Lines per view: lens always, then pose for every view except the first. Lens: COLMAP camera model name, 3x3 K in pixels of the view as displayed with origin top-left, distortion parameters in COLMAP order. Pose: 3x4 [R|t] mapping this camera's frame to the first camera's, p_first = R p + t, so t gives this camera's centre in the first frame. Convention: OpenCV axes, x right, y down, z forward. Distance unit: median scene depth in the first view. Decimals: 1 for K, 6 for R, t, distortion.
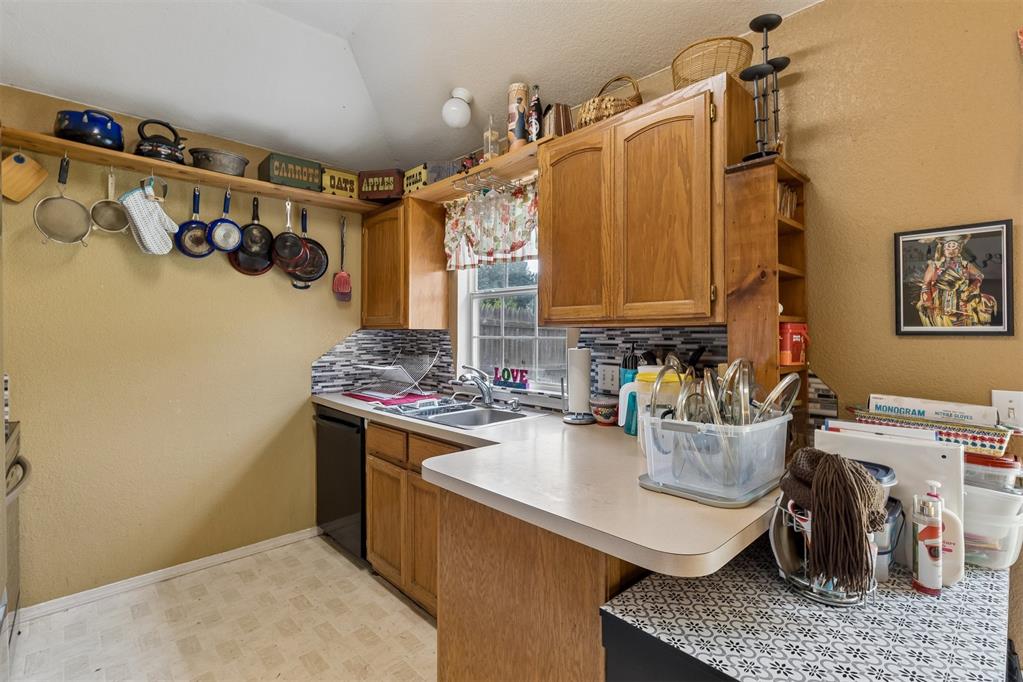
lens RADIAL K [[470.3, 0, 511.5], [0, 470.3, 335.2], [0, 0, 1]] dist [0.000538, -0.000190]
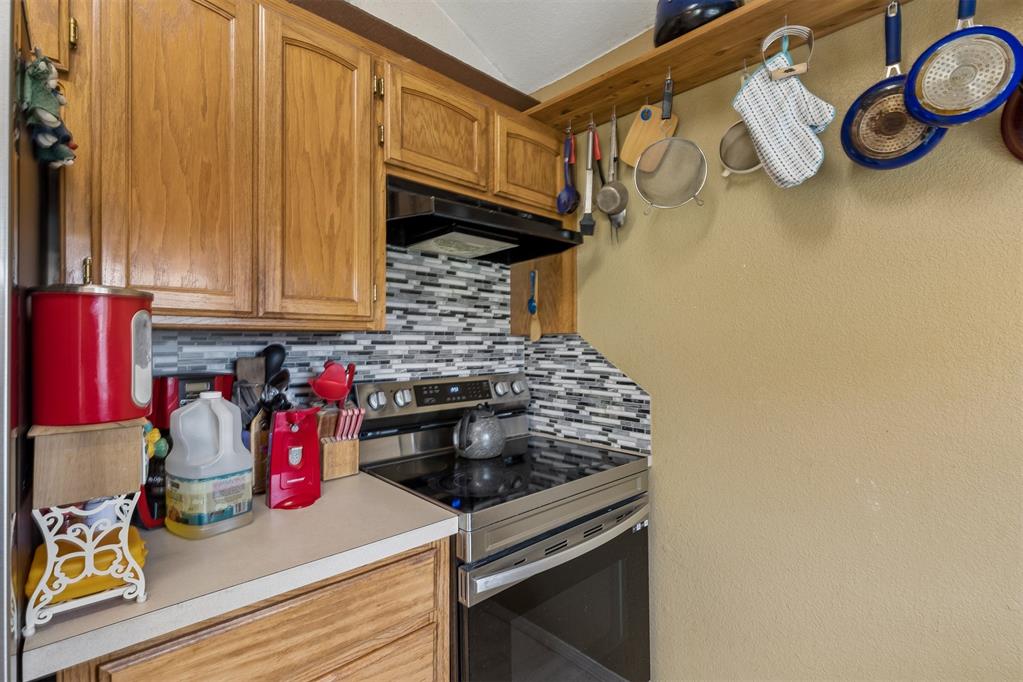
lens RADIAL K [[460.1, 0, 511.1], [0, 460.1, 344.9], [0, 0, 1]] dist [0.002103, 0.000047]
pose [[-0.009319, 0.002128, -0.999954, -0.249369], [0.001480, 0.999997, 0.002114, -0.000783], [0.999955, -0.001460, -0.009323, 0.669932]]
